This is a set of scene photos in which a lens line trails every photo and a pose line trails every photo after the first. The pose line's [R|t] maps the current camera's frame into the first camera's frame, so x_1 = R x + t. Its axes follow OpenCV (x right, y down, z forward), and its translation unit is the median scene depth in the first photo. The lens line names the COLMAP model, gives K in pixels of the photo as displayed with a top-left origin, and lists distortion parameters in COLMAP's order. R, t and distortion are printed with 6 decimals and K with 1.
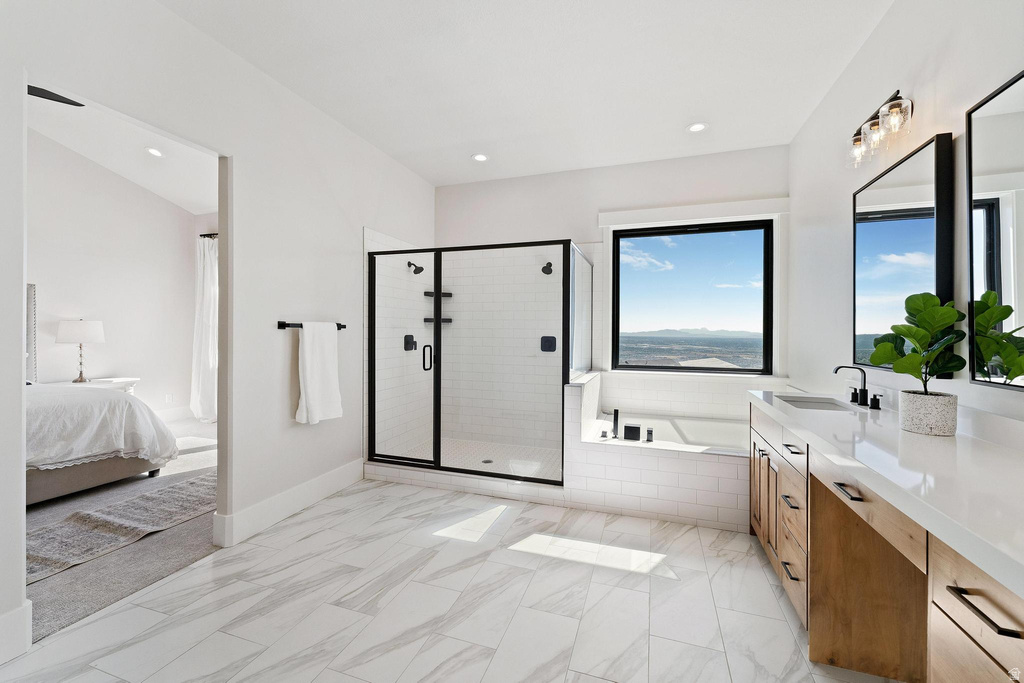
lens RADIAL K [[411.7, 0, 514.0], [0, 411.7, 331.6], [0, 0, 1]] dist [-0.001950, -0.000451]
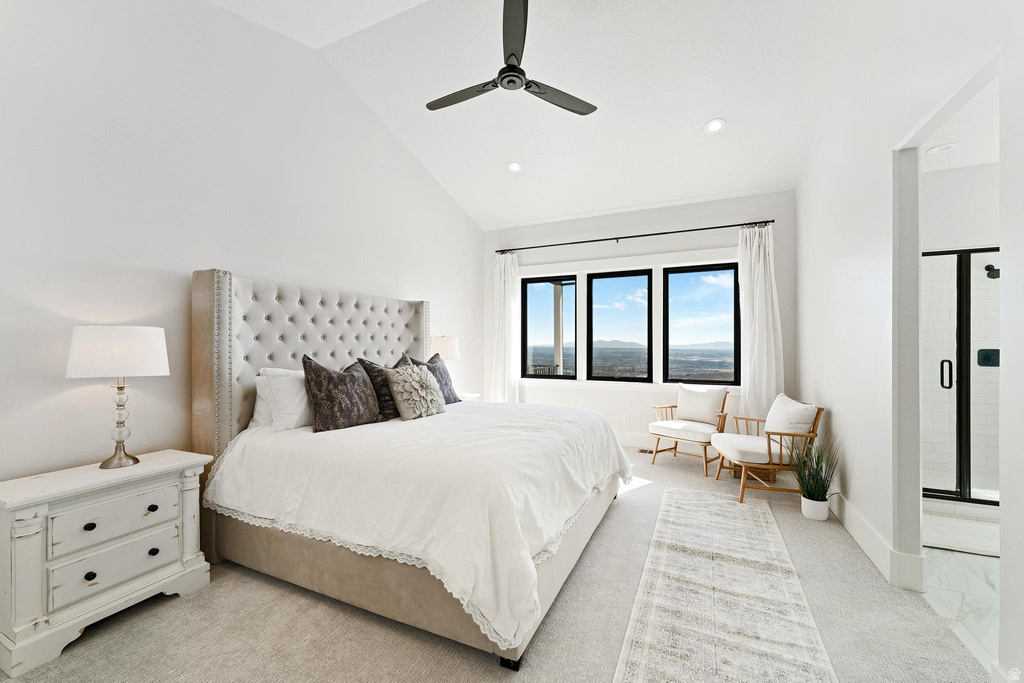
lens RADIAL K [[388.2, 0, 526.2], [0, 388.2, 342.1], [0, 0, 1]] dist [0.000744, 0.000065]
pose [[0.994158, -0.010135, -0.107457, -1.204484], [0.009274, 0.999921, -0.008508, -0.008464], [0.107535, 0.007462, 0.994173, 0.077499]]
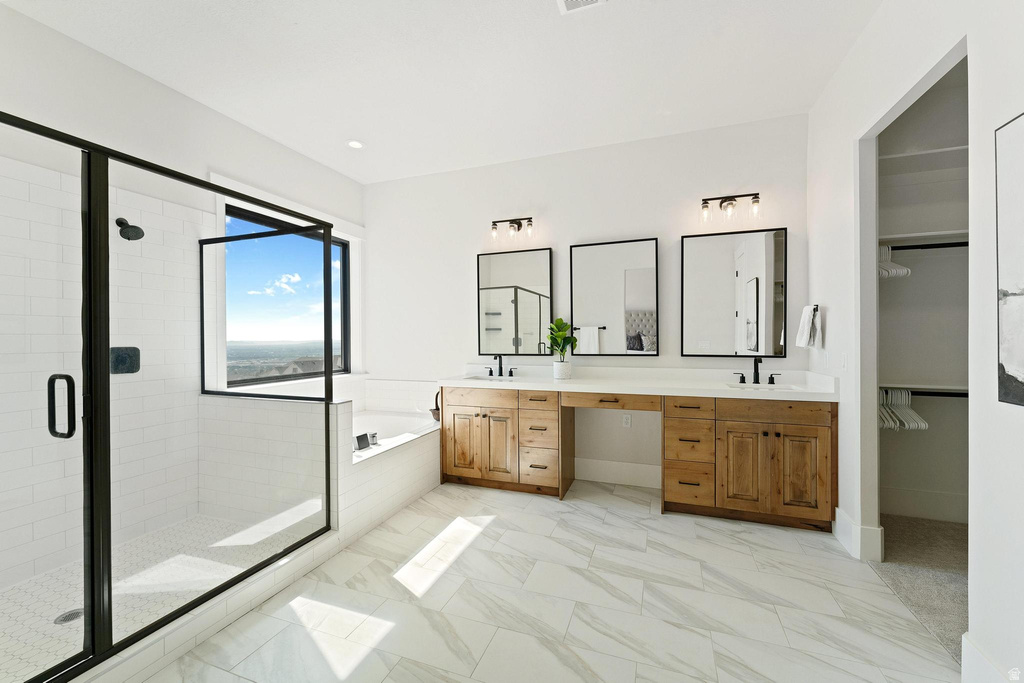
lens RADIAL K [[408.9, 0, 515.0], [0, 408.9, 341.0], [0, 0, 1]] dist [-0.002524, -0.000369]
pose [[0.026883, -0.016367, 0.999505, -0.695895], [0.007800, 0.999839, 0.016162, -0.003616], [-0.999608, 0.007362, 0.027006, 0.647893]]
